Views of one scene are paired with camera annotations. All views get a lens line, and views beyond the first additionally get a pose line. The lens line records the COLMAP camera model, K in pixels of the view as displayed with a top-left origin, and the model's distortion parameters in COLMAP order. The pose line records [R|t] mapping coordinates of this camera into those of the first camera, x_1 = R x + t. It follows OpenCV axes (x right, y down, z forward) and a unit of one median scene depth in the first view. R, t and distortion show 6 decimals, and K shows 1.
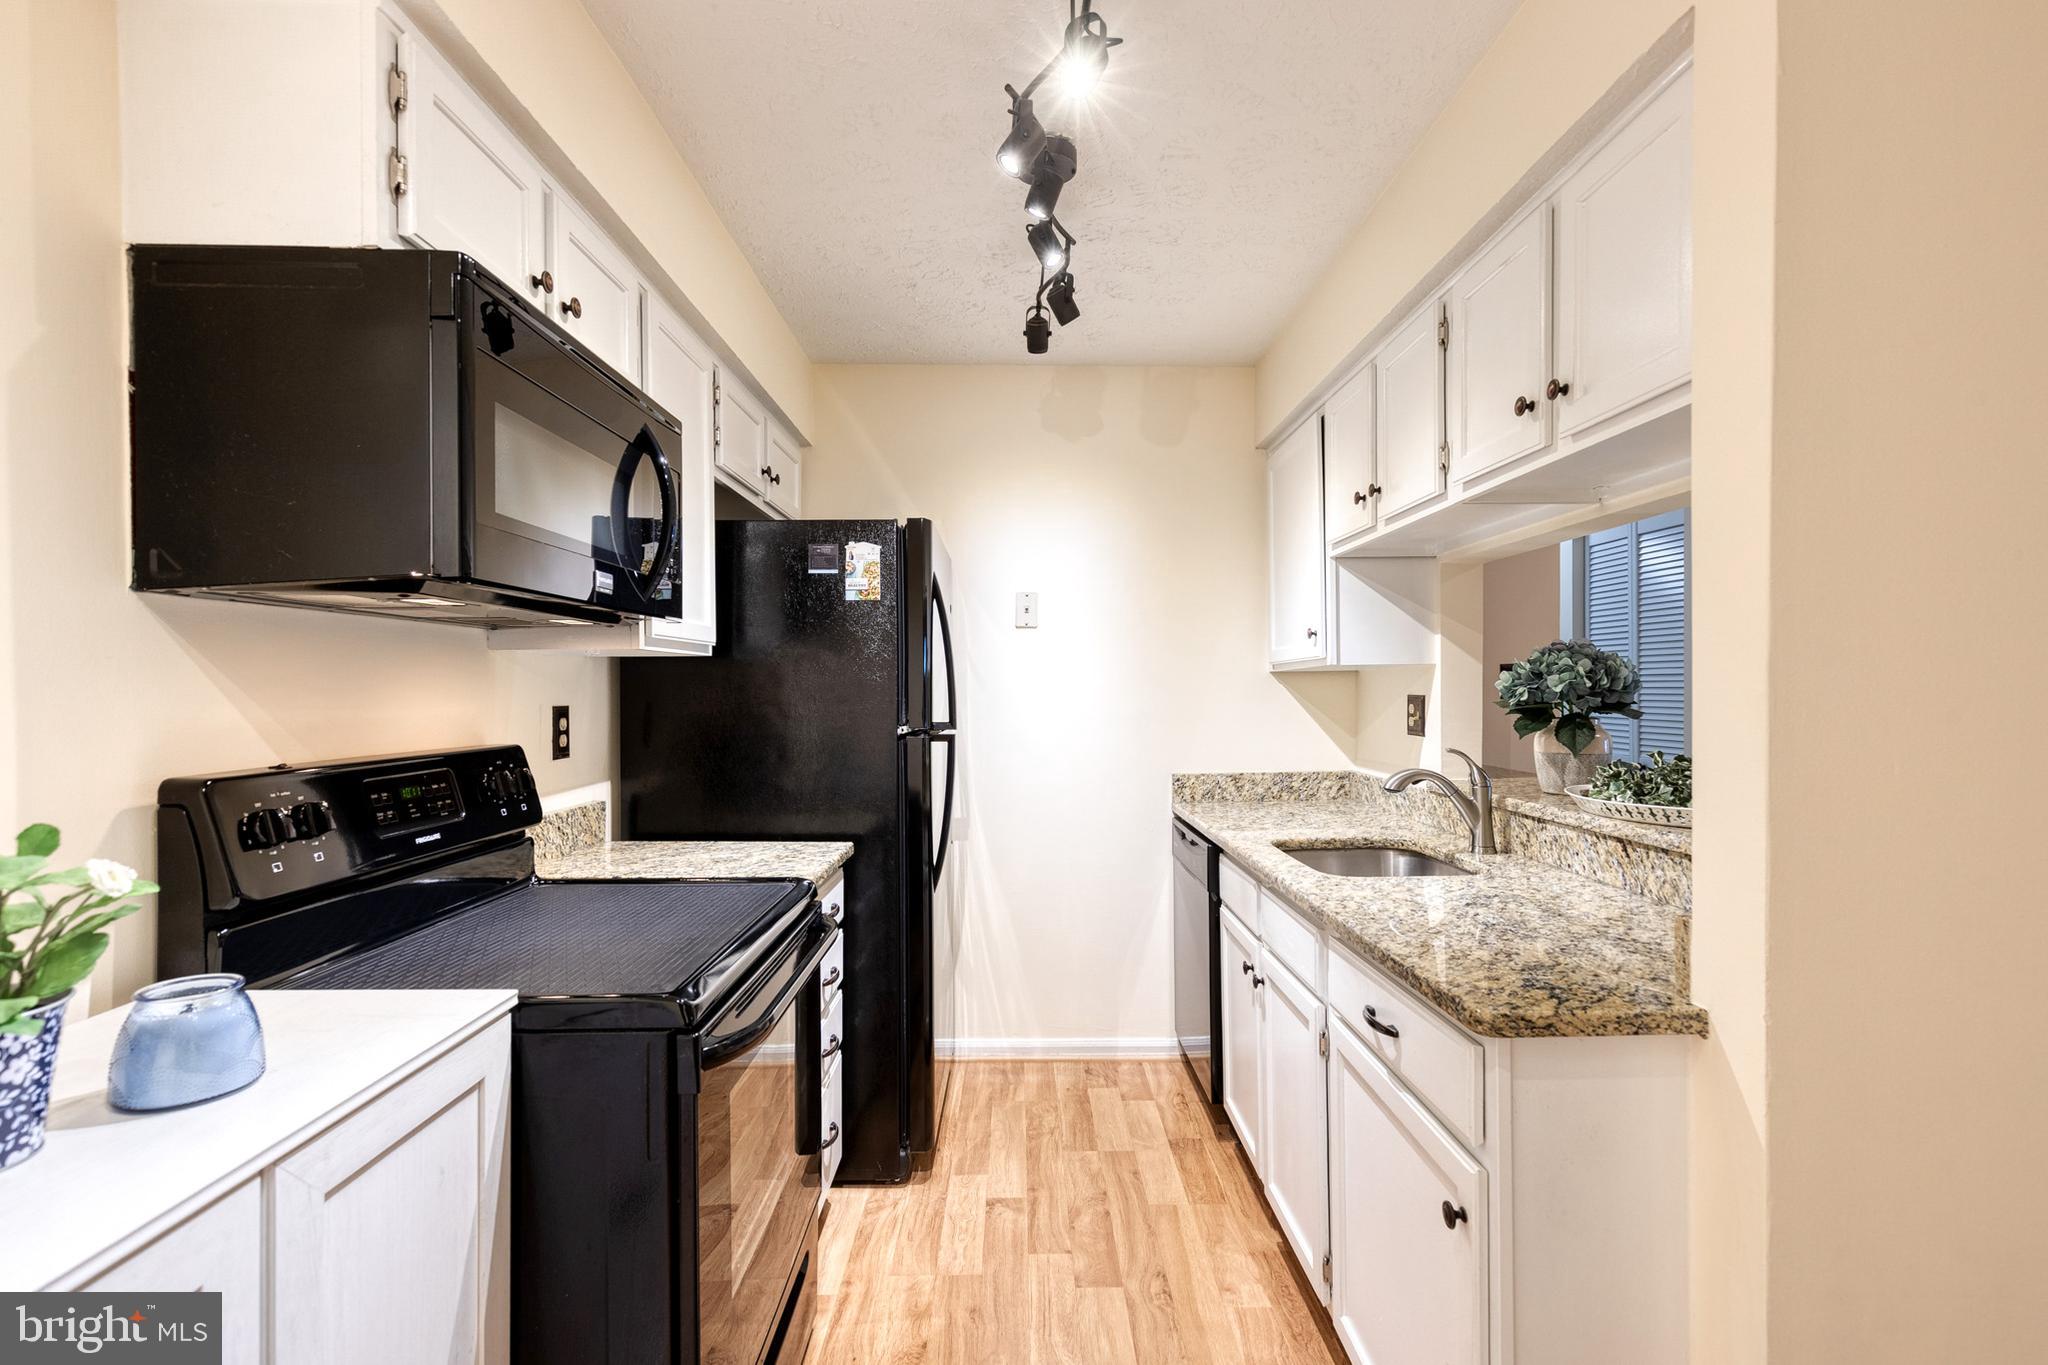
lens RADIAL K [[940.2, 0, 1035.6], [0, 940.2, 694.8], [0, 0, 1]] dist [0.010404, -0.001780]
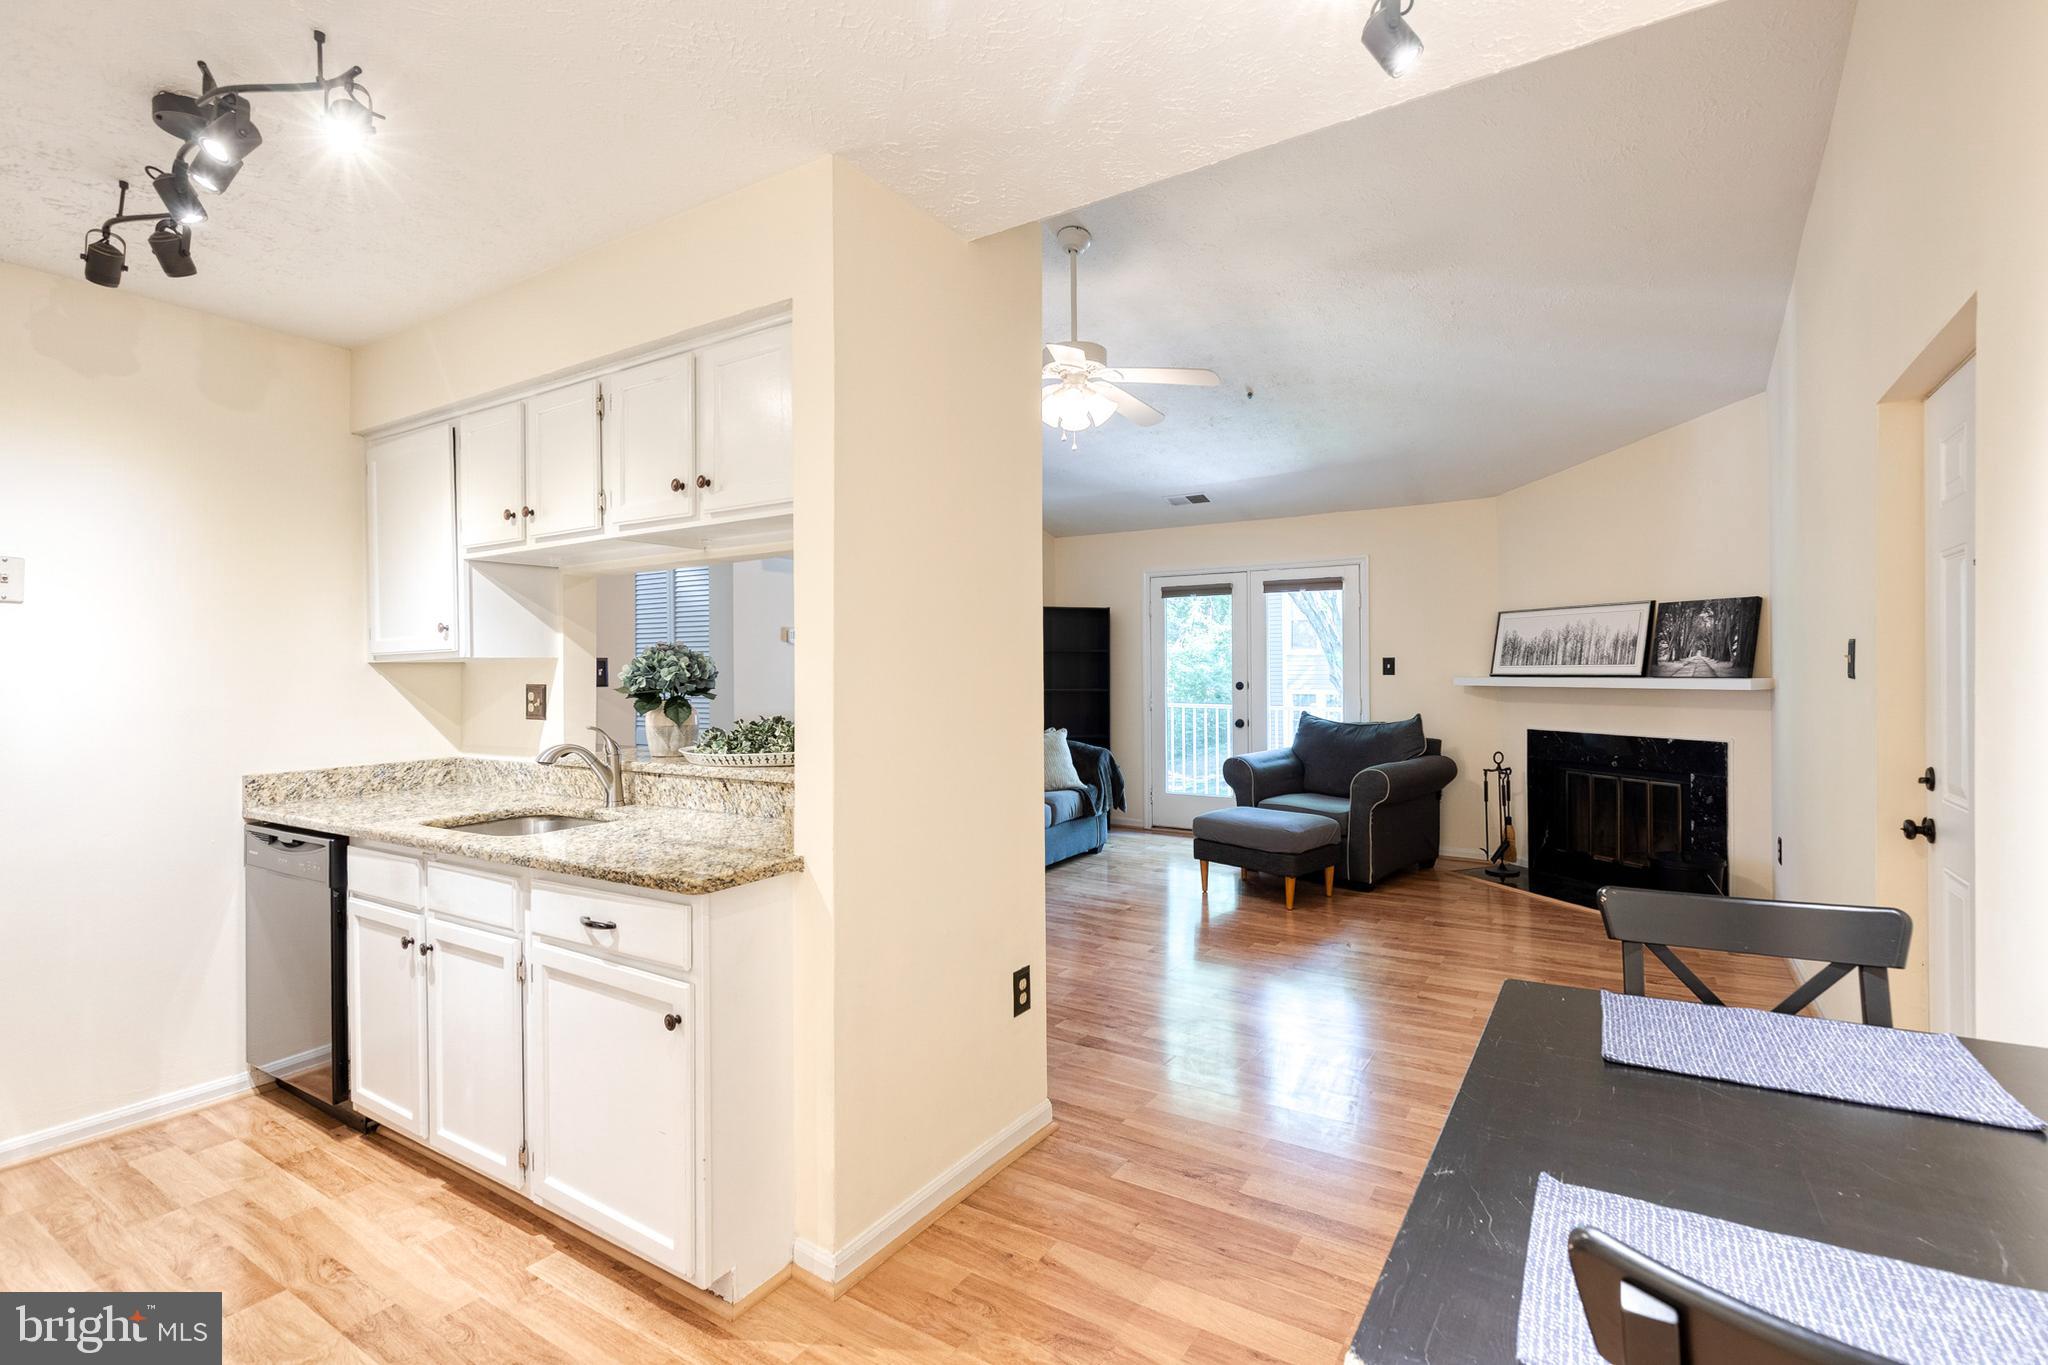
lens RADIAL K [[931.2, 0, 1044.3], [0, 931.2, 663.4], [0, 0, 1]] dist [0.003147, 0.000429]
pose [[0.543469, 0.008646, 0.839384, -0.279938], [0.010757, 0.999793, -0.017264, 0.001124], [-0.839360, 0.018412, 0.543264, -0.188053]]
